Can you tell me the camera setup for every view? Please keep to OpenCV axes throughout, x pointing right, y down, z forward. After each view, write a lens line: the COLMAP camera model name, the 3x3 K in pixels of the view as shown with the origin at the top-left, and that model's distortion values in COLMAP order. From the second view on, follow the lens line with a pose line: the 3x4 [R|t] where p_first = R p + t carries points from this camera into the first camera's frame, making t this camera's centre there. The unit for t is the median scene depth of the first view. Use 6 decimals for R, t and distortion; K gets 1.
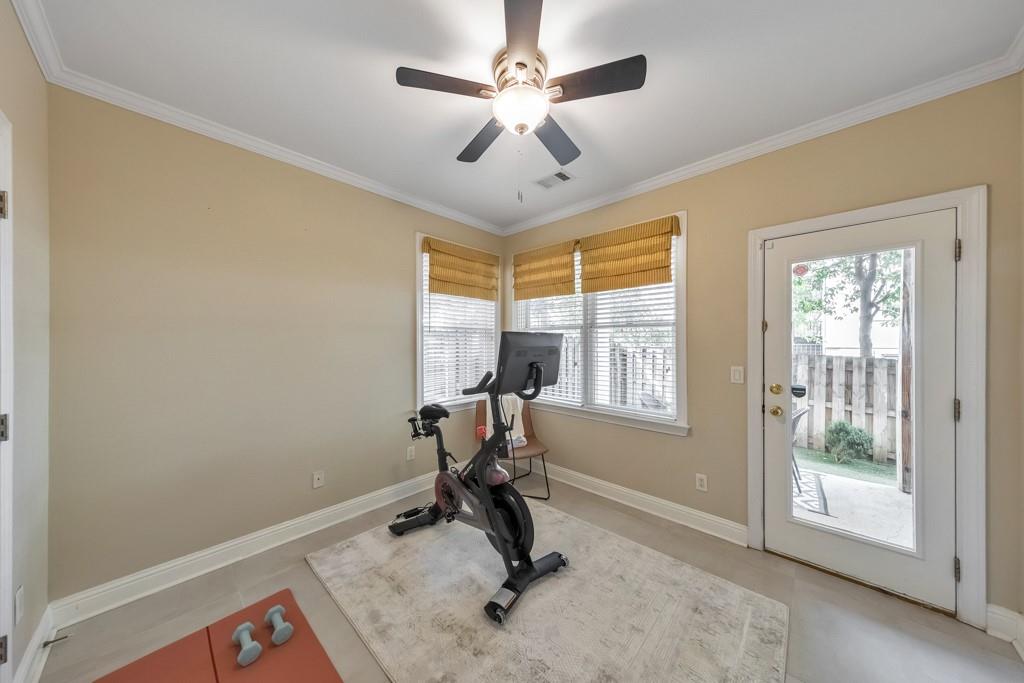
lens RADIAL K [[324.6, 0, 515.9], [0, 324.6, 341.6], [0, 0, 1]] dist [0.012360, 0.000008]
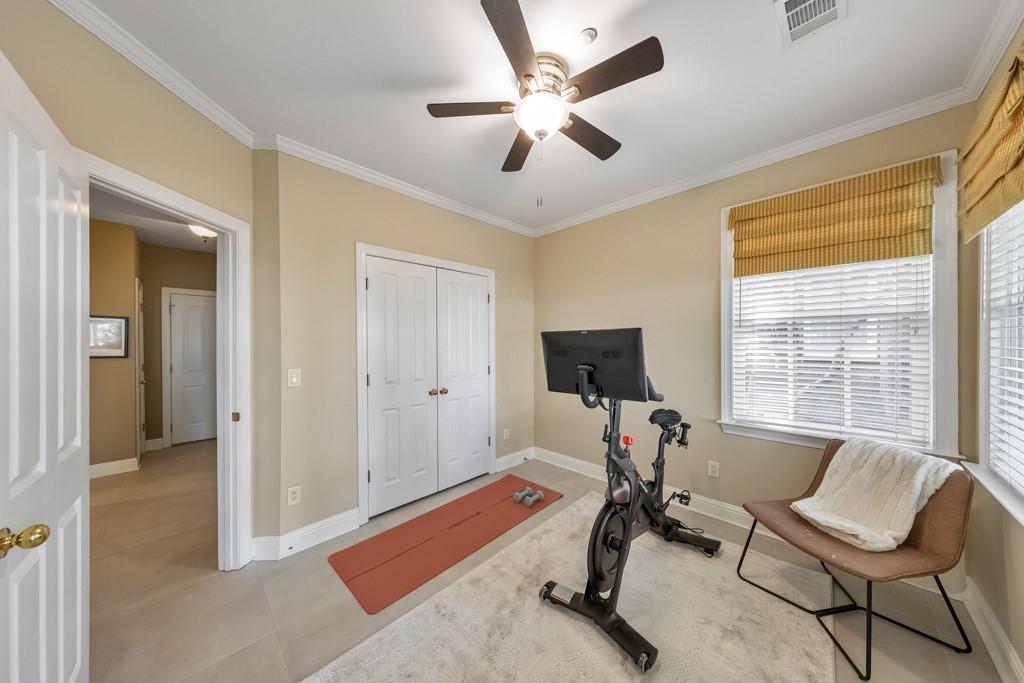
lens RADIAL K [[324.6, 0, 515.9], [0, 324.6, 341.6], [0, 0, 1]] dist [0.012360, 0.000008]
pose [[-0.027793, -0.006159, -0.999595, 0.539807], [0.007788, 0.999949, -0.006378, 0.005501], [0.999583, -0.007962, -0.027744, 0.486294]]
